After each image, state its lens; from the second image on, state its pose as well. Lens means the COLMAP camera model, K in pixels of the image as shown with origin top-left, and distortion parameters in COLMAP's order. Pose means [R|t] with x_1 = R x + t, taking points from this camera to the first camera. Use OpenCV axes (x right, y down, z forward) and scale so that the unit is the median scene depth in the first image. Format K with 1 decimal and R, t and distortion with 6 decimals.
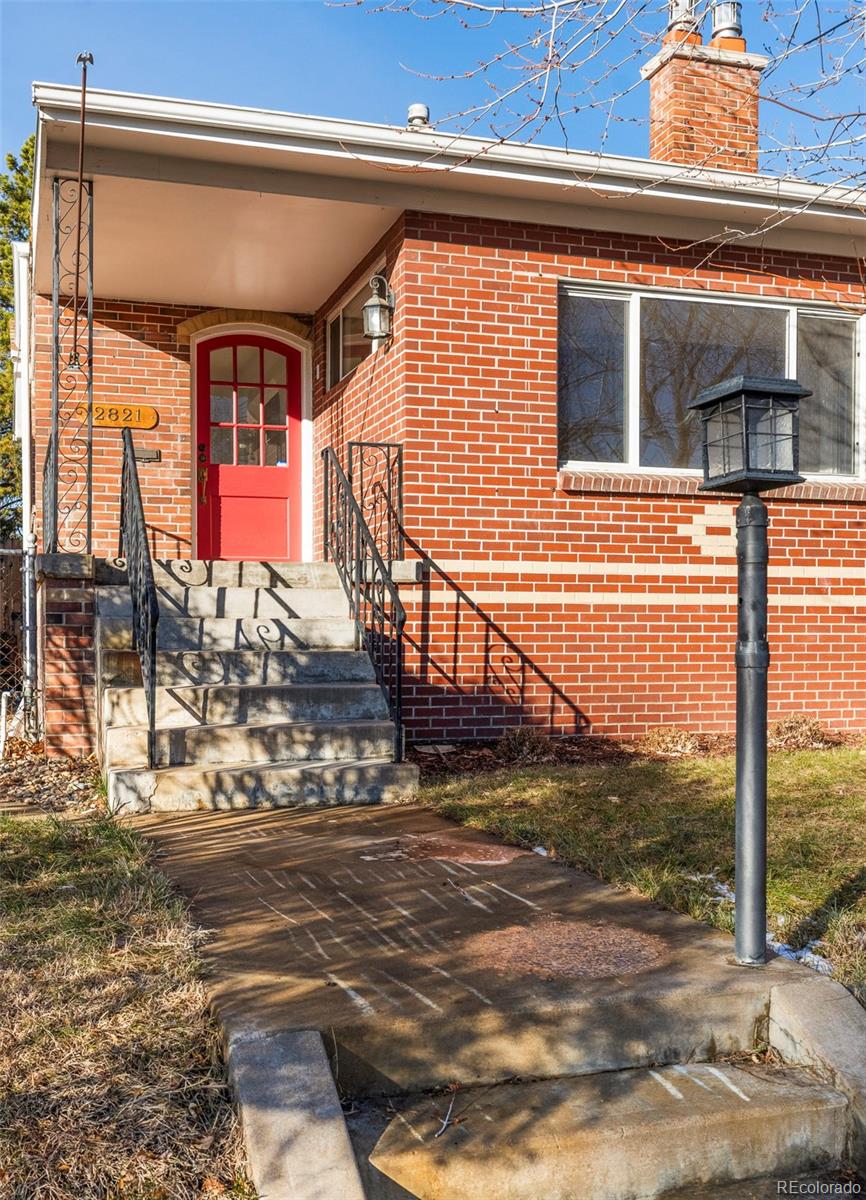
lens RADIAL K [[1175.8, 0, 405.8], [0, 1175.8, 629.1], [0, 0, 1]] dist [-0.011955, 0.000000]
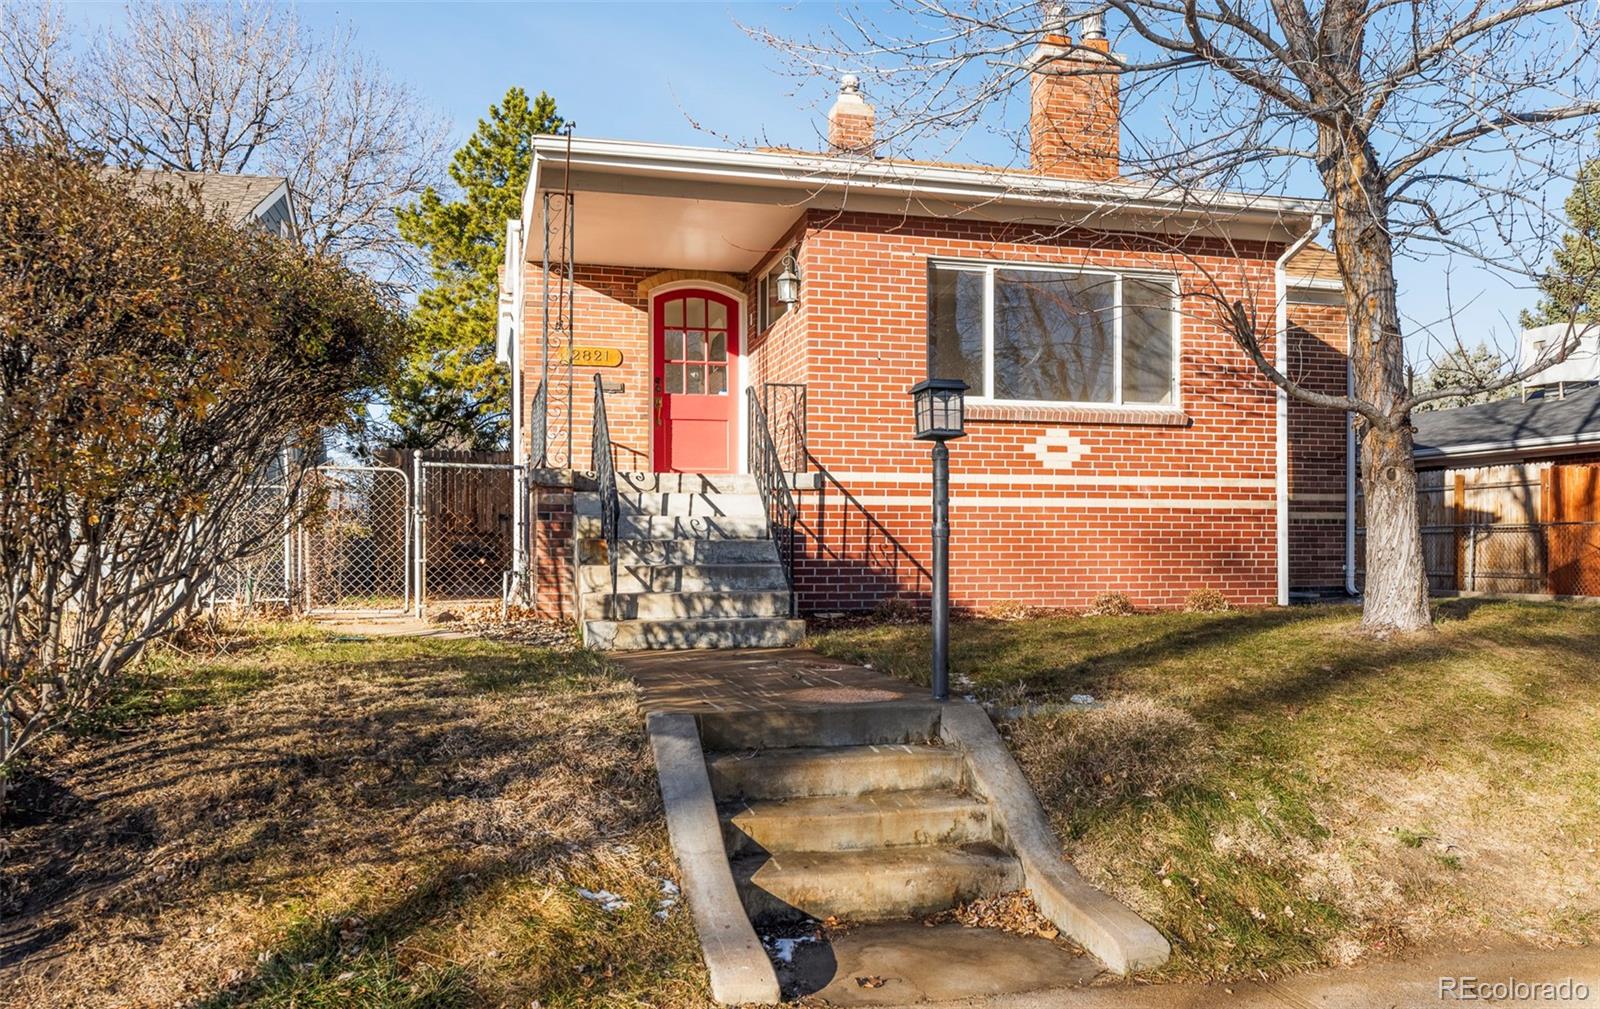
lens RADIAL K [[1261.0, 0, 873.0], [0, 1261.0, 497.1], [0, 0, 1]] dist [0.001277, 0.001499]
pose [[0.999886, -0.000165, -0.015074, 0.090653], [-0.000325, 0.999472, -0.032490, 0.014411], [0.015071, 0.032491, 0.999358, -0.394988]]
